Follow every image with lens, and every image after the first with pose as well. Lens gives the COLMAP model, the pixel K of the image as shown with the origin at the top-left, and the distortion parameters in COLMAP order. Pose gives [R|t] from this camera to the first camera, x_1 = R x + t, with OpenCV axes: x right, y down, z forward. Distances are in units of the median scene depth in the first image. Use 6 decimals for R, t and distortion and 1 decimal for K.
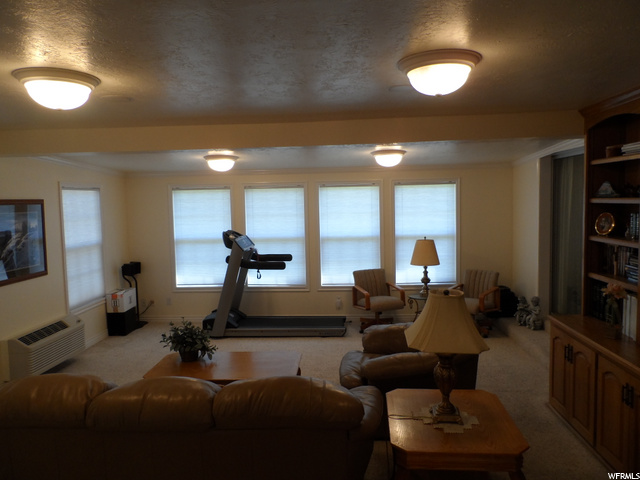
lens RADIAL K [[488.1, 0, 319.4], [0, 488.1, 241.1], [0, 0, 1]] dist [-0.004686, -0.005627]
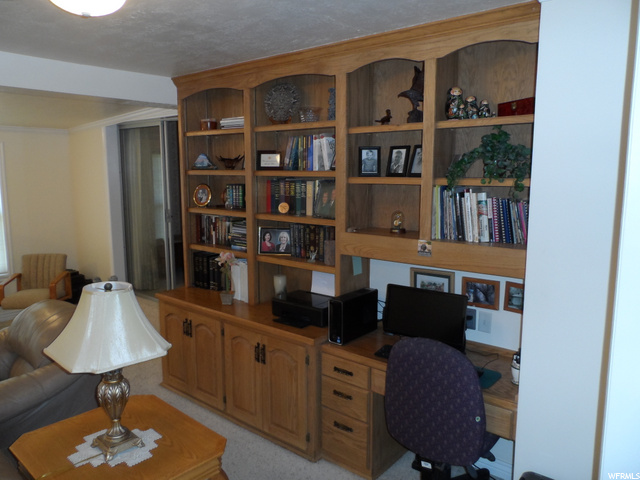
lens RADIAL K [[488.1, 0, 322.5], [0, 488.1, 241.9], [0, 0, 1]] dist [-0.004686, -0.005627]
pose [[0.598487, -0.090553, 0.795998, -0.090421], [0.049162, 0.995870, 0.076327, -0.004145], [-0.799623, -0.006548, 0.600467, 0.181831]]
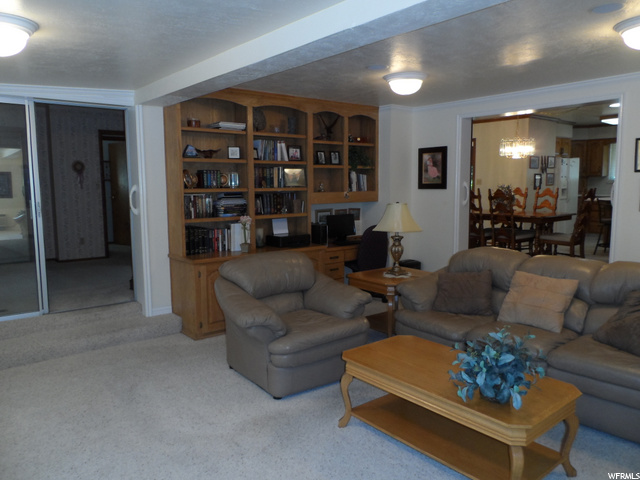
lens RADIAL K [[488.1, 0, 322.8], [0, 488.1, 237.2], [0, 0, 1]] dist [-0.004686, -0.005627]
pose [[-0.684499, -0.053593, 0.727041, -0.589846], [0.083128, 0.985051, 0.150876, -0.048868], [-0.724259, 0.163711, -0.669812, 1.640842]]
